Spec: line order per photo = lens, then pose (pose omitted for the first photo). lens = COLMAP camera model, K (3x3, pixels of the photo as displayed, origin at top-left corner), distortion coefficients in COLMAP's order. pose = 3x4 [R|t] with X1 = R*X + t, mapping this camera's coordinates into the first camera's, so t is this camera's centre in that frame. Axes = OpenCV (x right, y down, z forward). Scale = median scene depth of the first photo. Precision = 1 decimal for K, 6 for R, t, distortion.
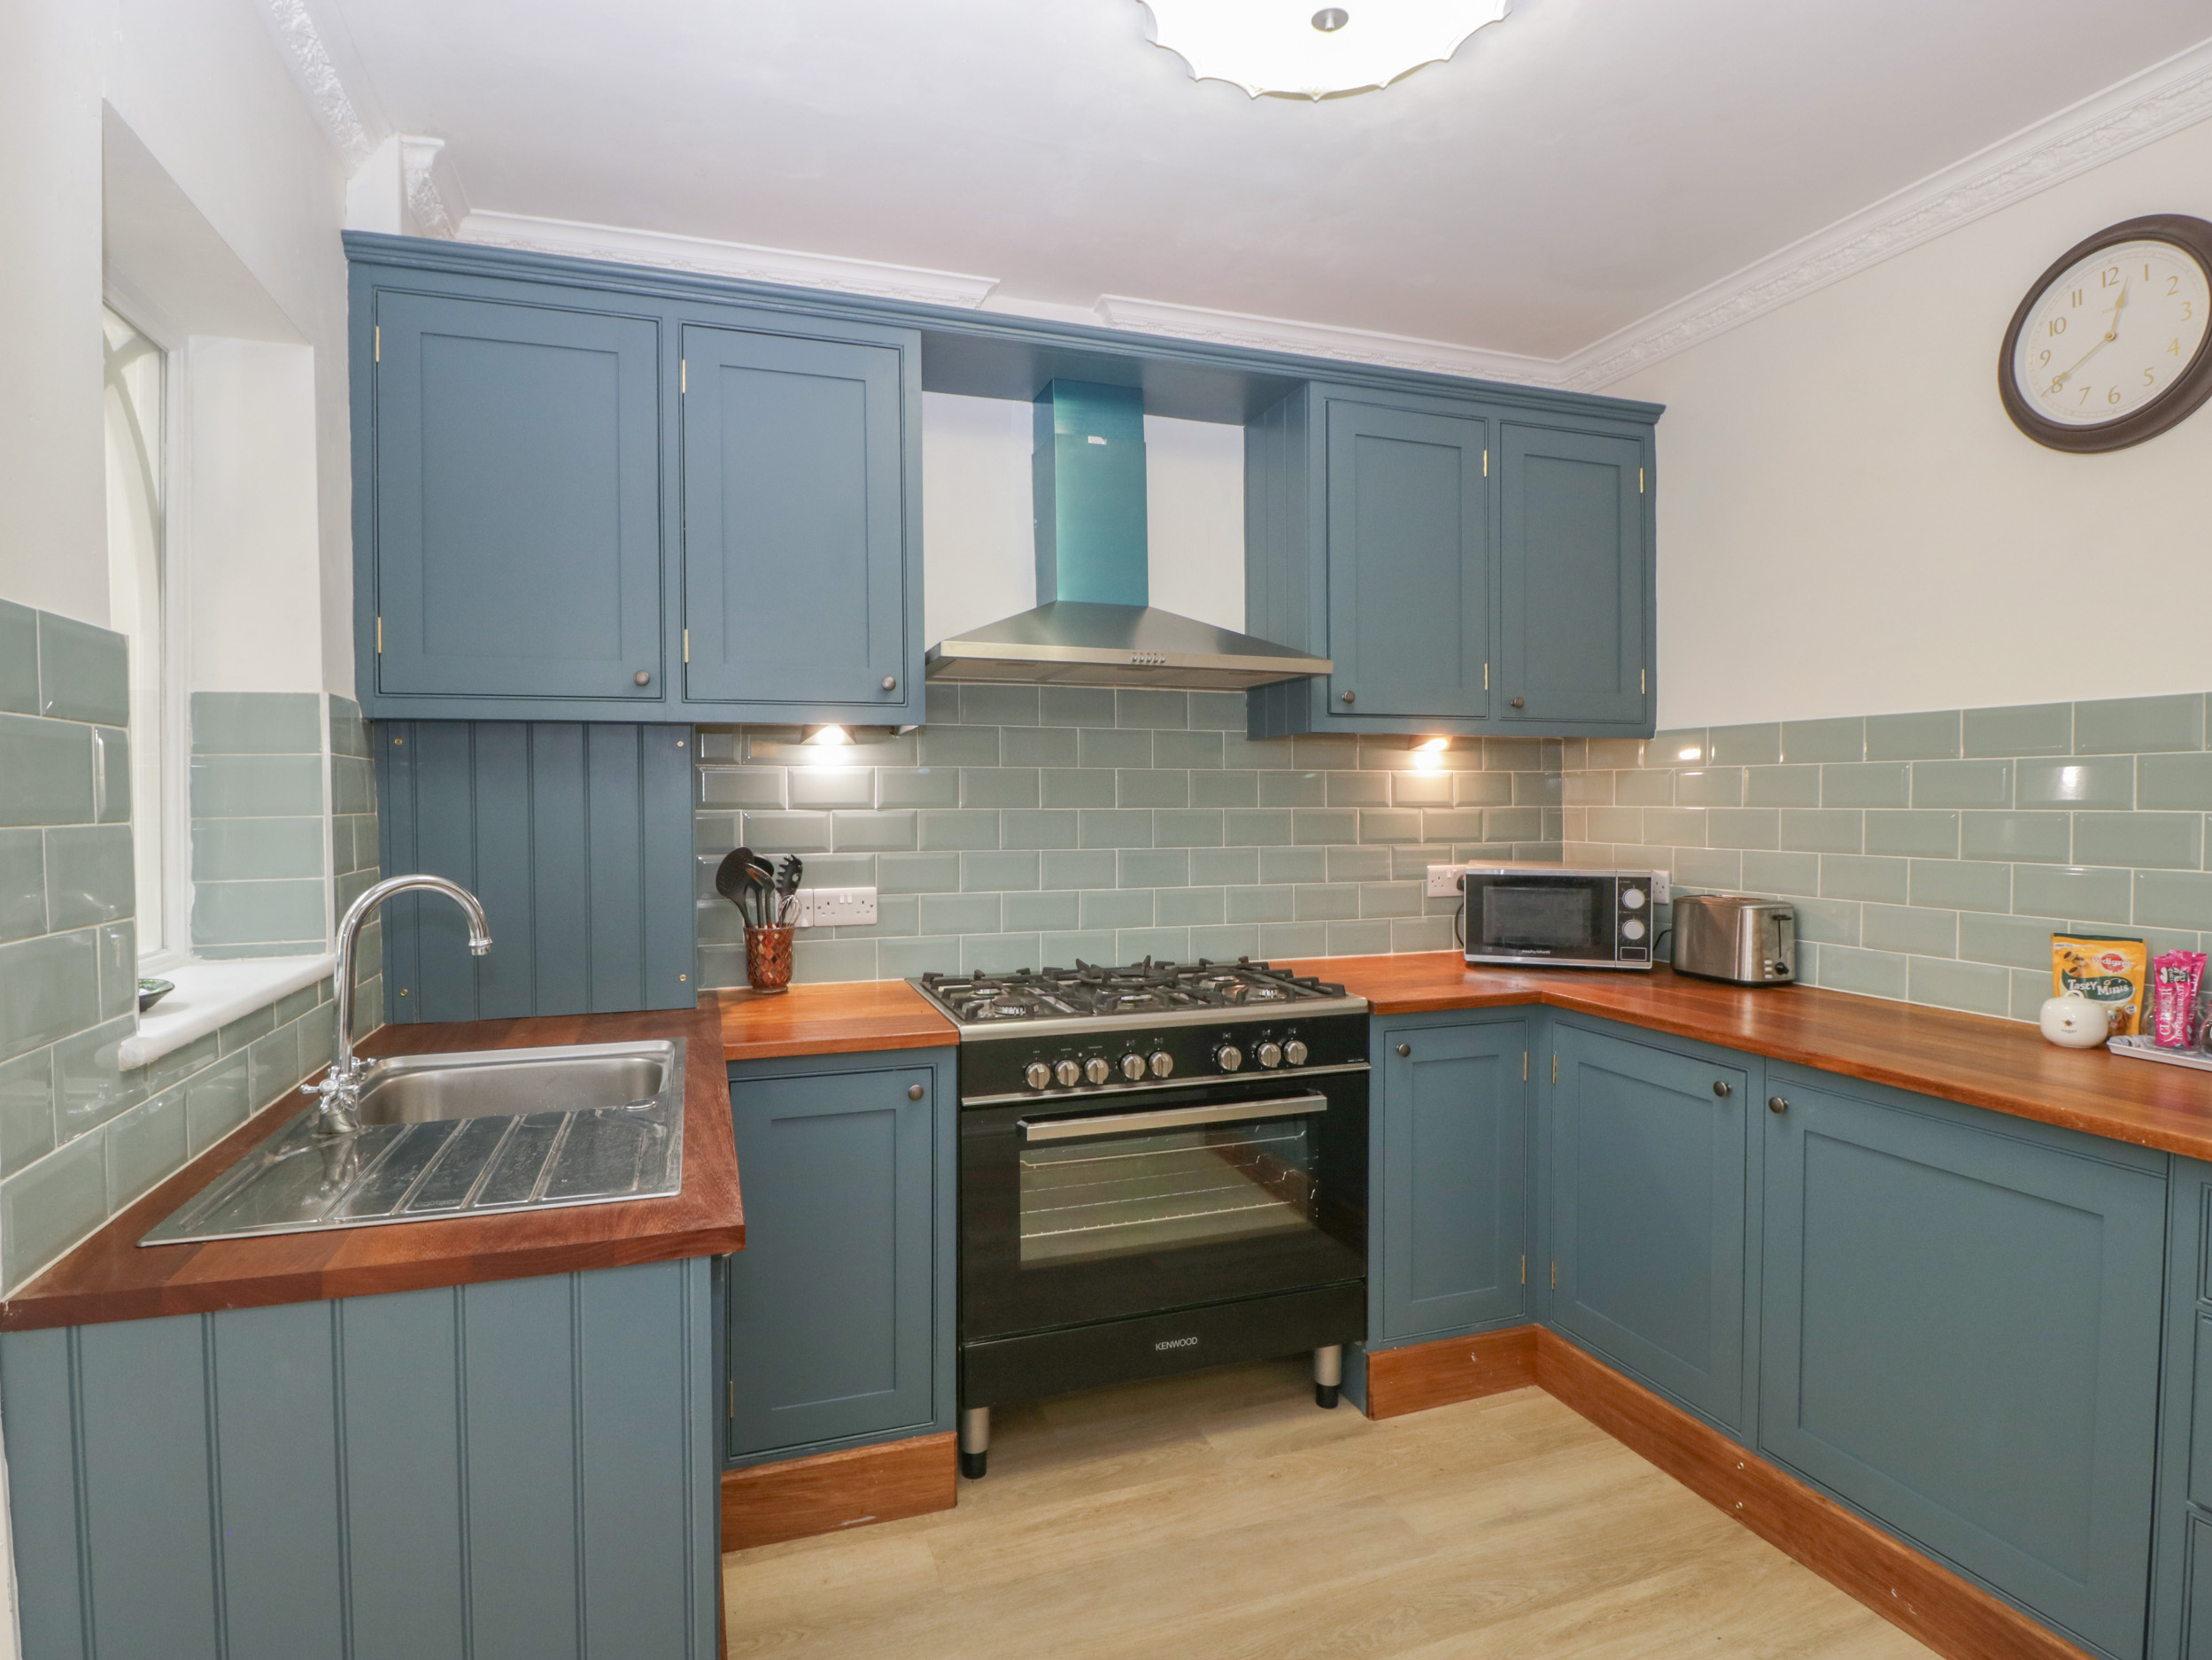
lens RADIAL K [[1150.4, 0, 1077.9], [0, 1150.4, 820.6], [0, 0, 1]] dist [-0.000612, -0.011819]
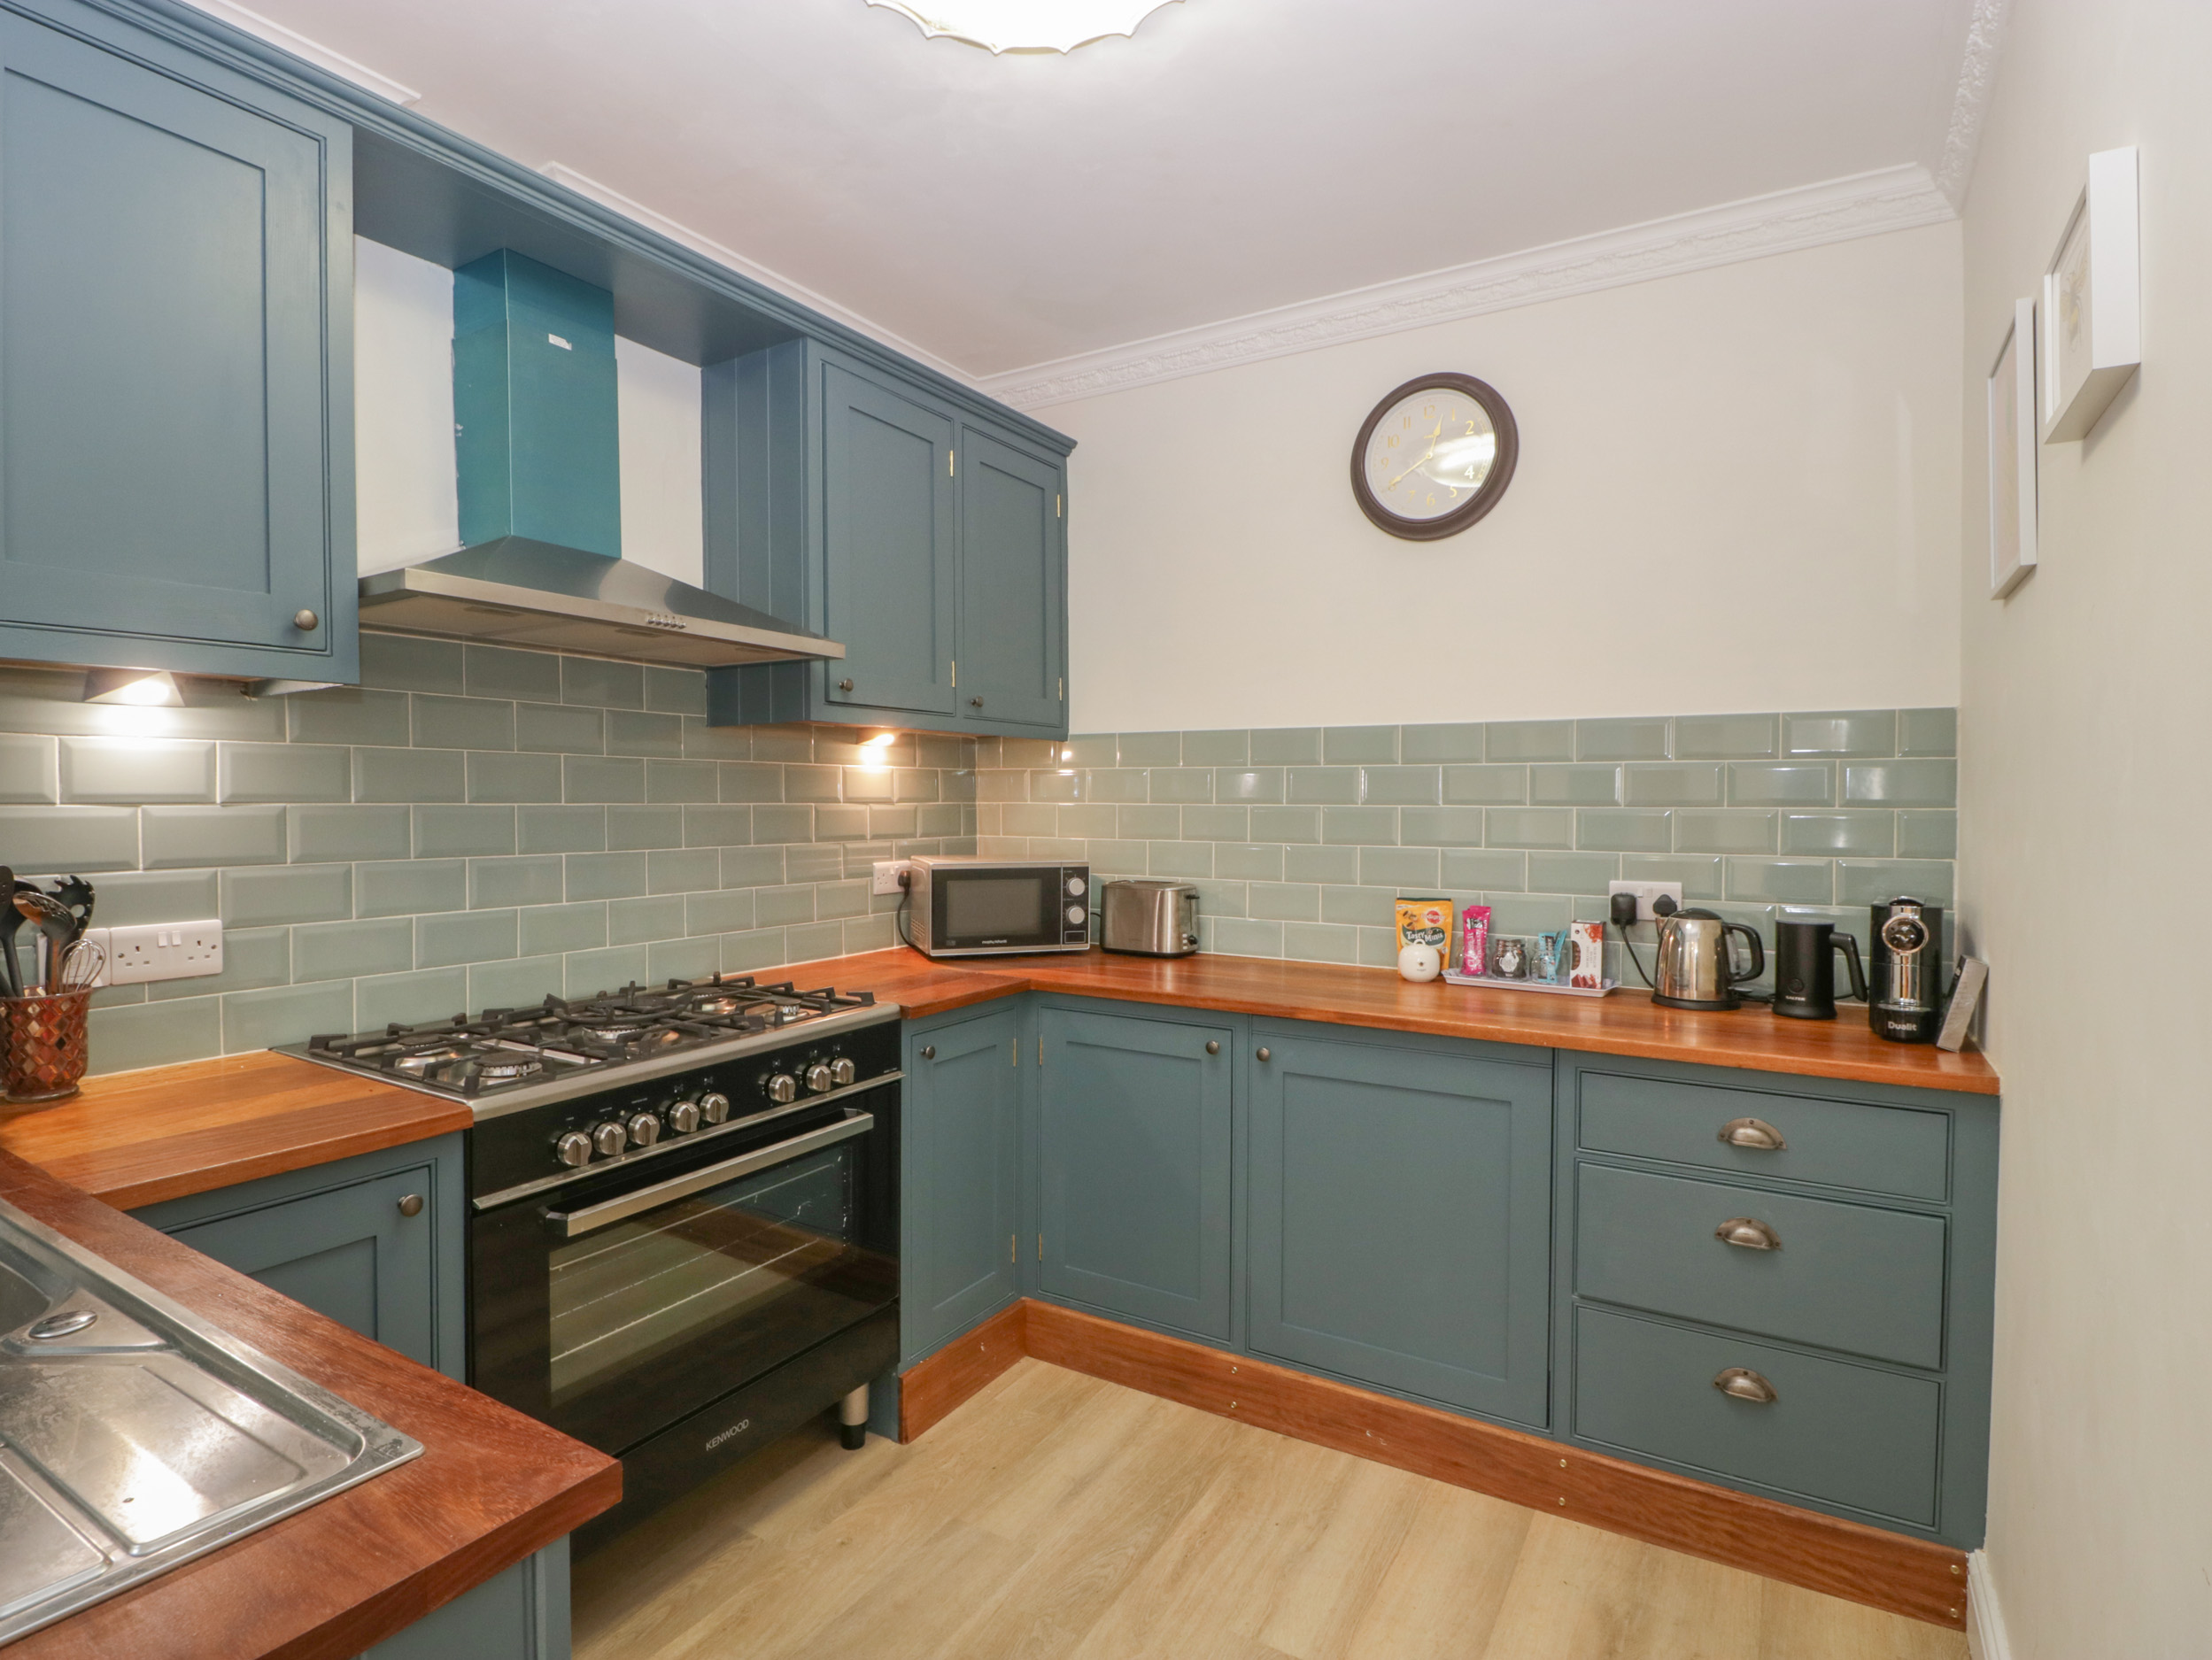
lens RADIAL K [[1150.4, 0, 1077.9], [0, 1150.4, 820.6], [0, 0, 1]] dist [-0.000612, -0.011819]
pose [[0.768641, -0.007641, 0.639635, -0.230253], [0.006786, 0.999970, 0.003790, 0.000874], [-0.639644, 0.001427, 0.768670, 0.166199]]
